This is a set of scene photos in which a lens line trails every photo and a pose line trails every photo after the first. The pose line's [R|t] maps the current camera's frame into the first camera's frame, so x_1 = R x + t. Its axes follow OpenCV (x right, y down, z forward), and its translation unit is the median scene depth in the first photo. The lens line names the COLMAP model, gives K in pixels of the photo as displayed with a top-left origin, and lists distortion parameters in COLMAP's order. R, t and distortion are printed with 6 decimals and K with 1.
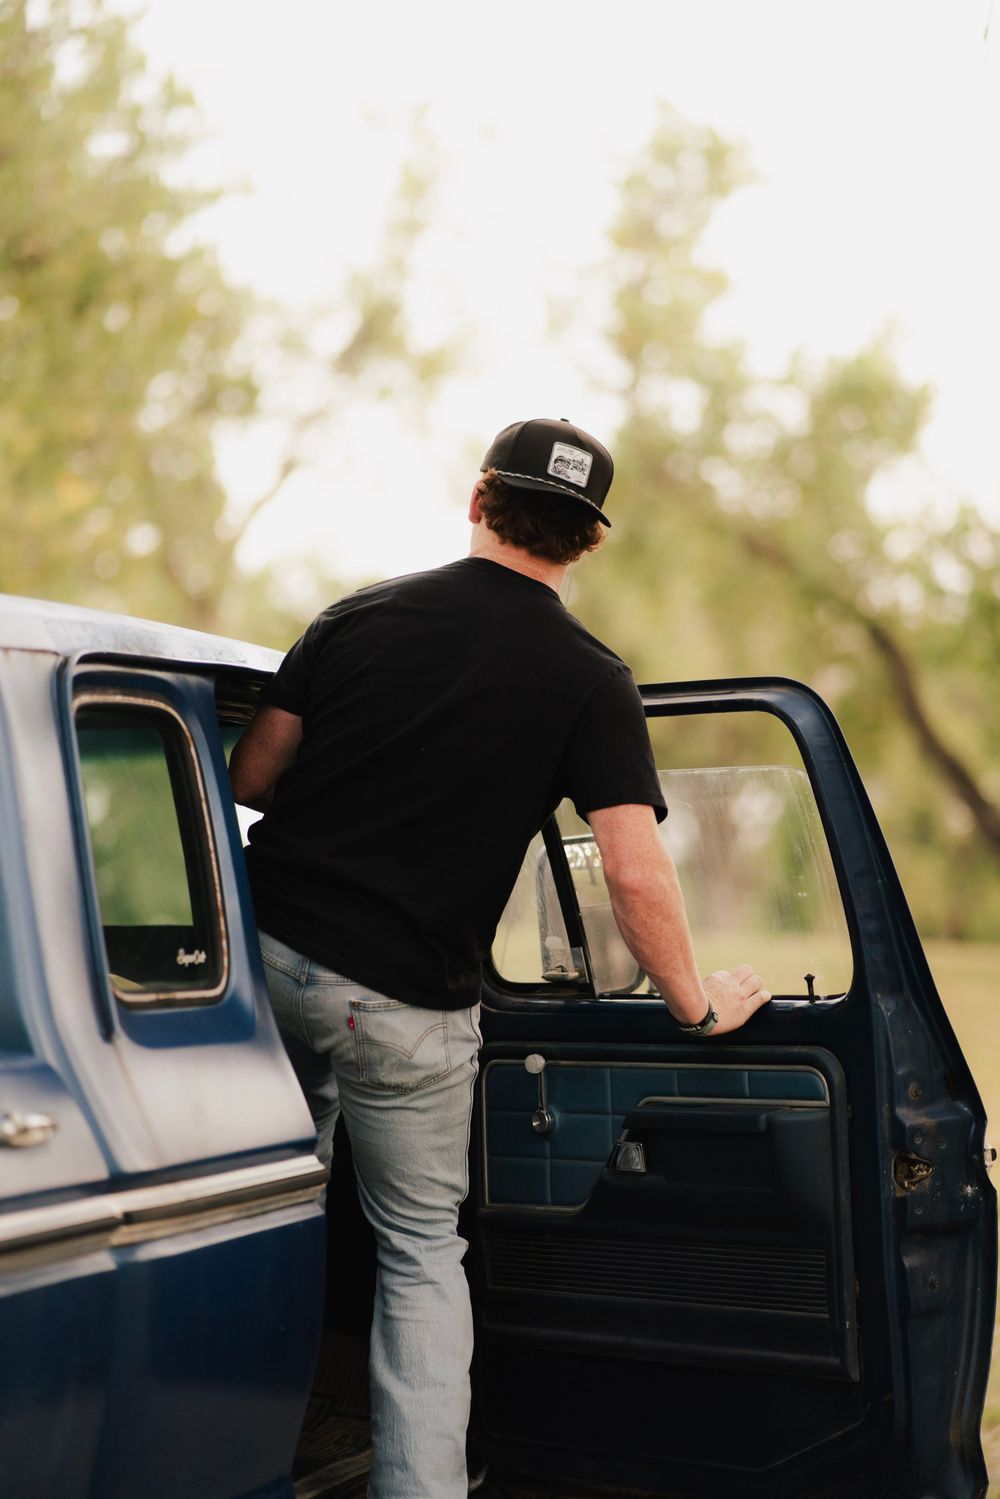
lens RADIAL K [[3532.5, 0, 500.0], [0, 3532.5, 749.5], [0, 0, 1]] dist [0.062093, 0.017143]
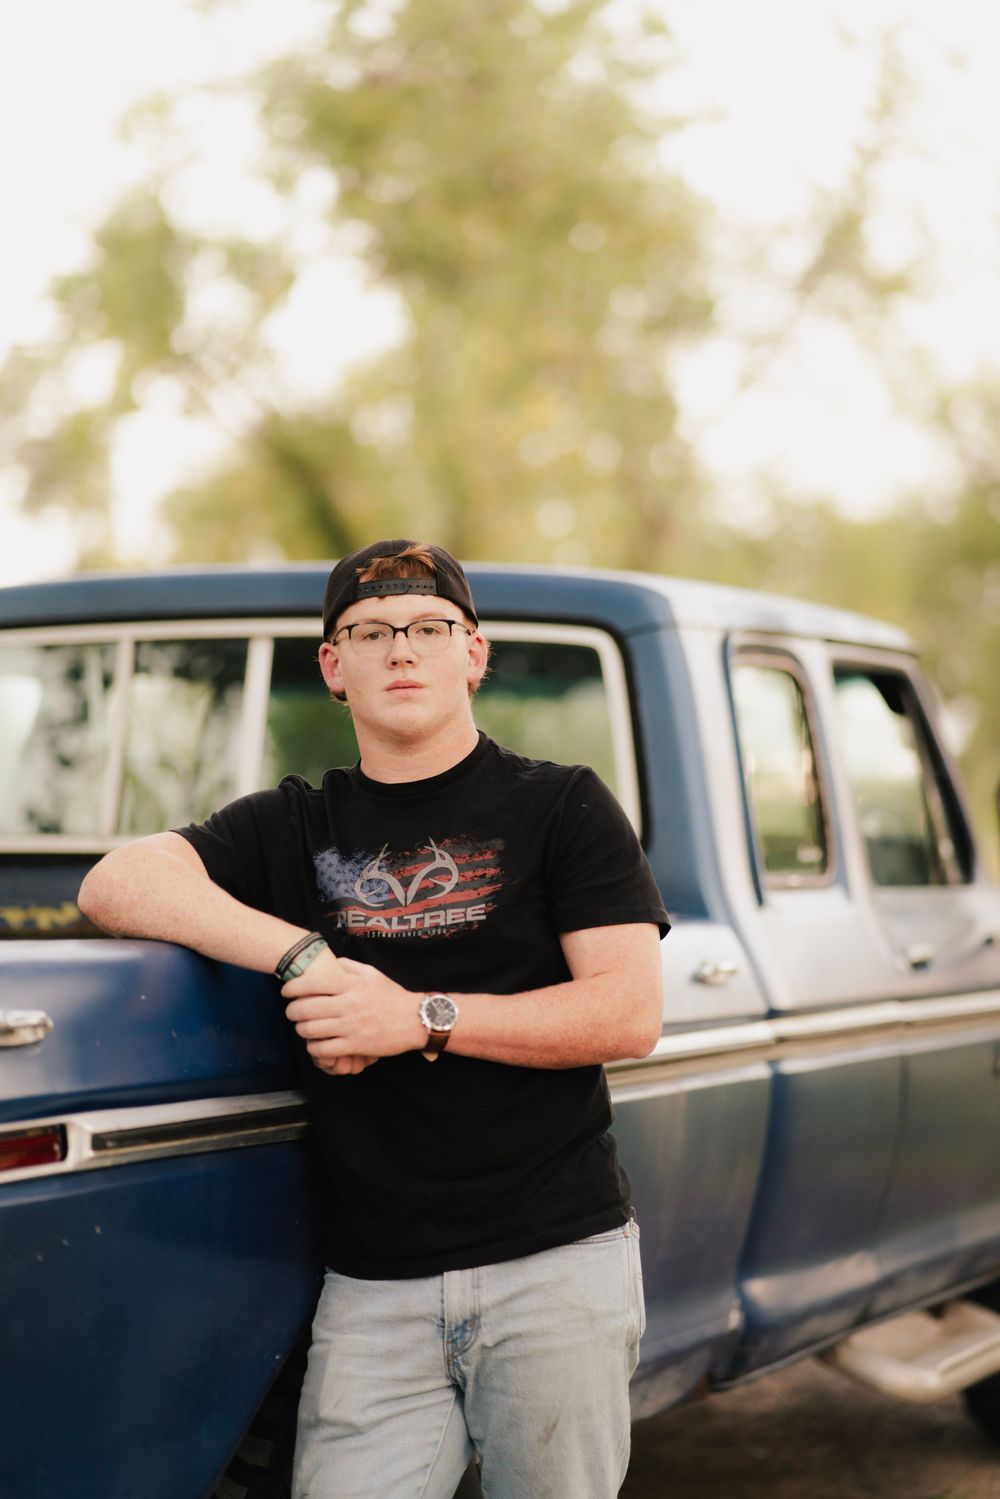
lens RADIAL K [[3532.5, 0, 500.0], [0, 3532.5, 749.5], [0, 0, 1]] dist [0.062093, 0.017143]
pose [[0.991933, 0.035979, -0.121548, -0.002872], [-0.032904, 0.999088, 0.027216, -0.000906], [0.122417, -0.022997, 0.992212, -0.022342]]
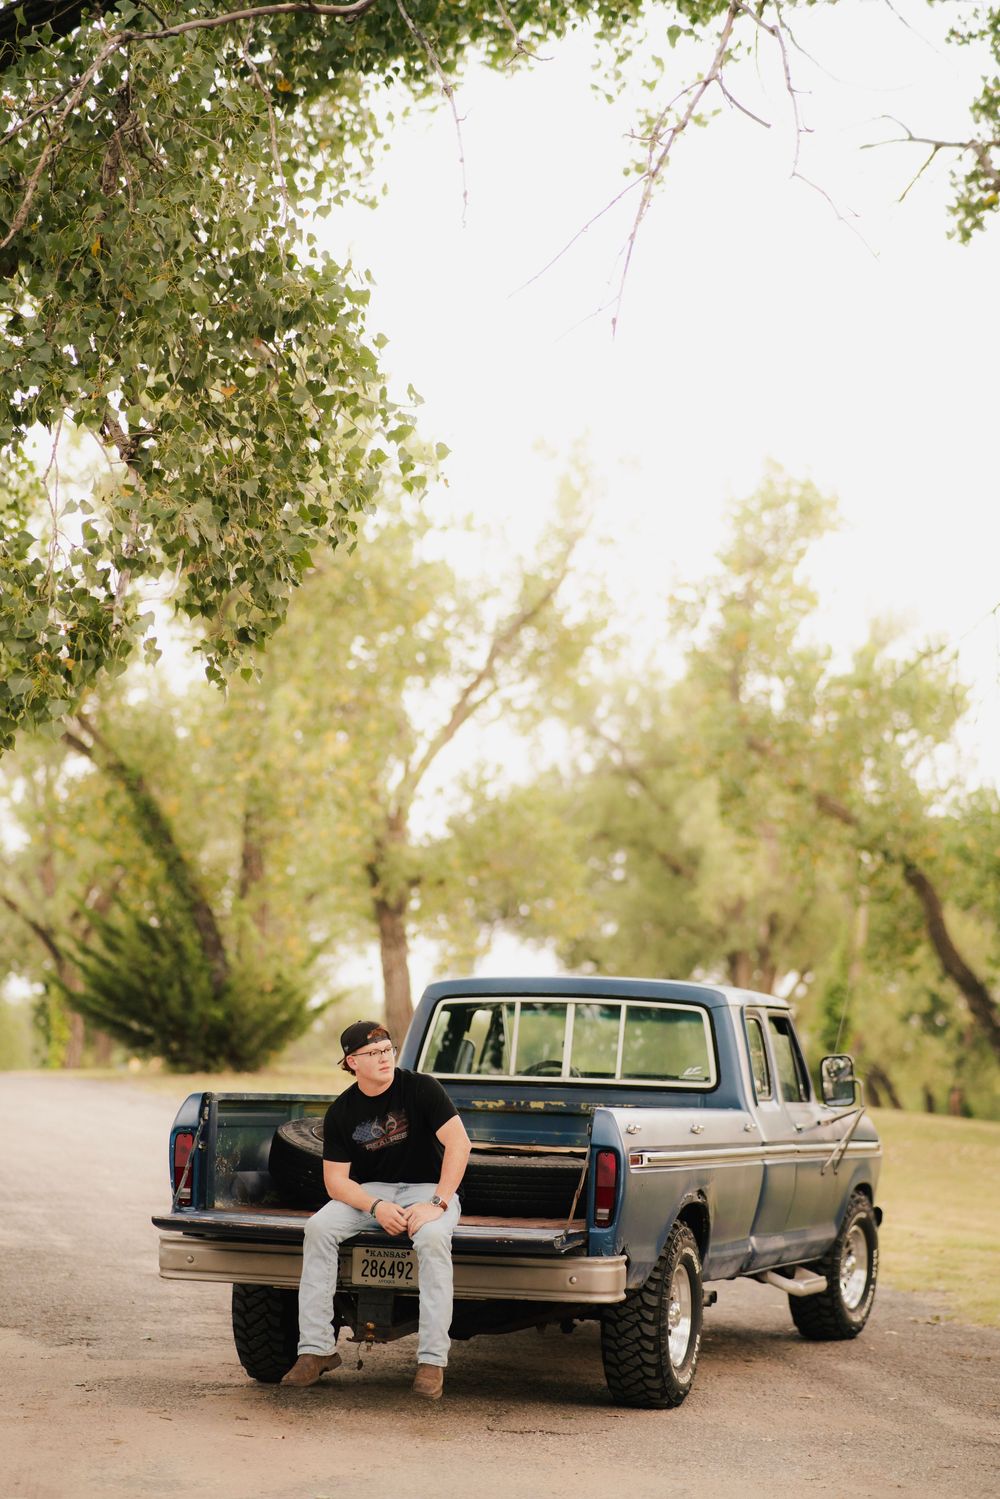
lens RADIAL K [[3532.5, 0, 500.0], [0, 3532.5, 749.5], [0, 0, 1]] dist [0.062093, 0.017143]
pose [[0.998346, 0.057342, -0.004138, -0.051018], [-0.057465, 0.997453, -0.042243, -0.016651], [0.001705, 0.042410, 0.999099, -0.367681]]
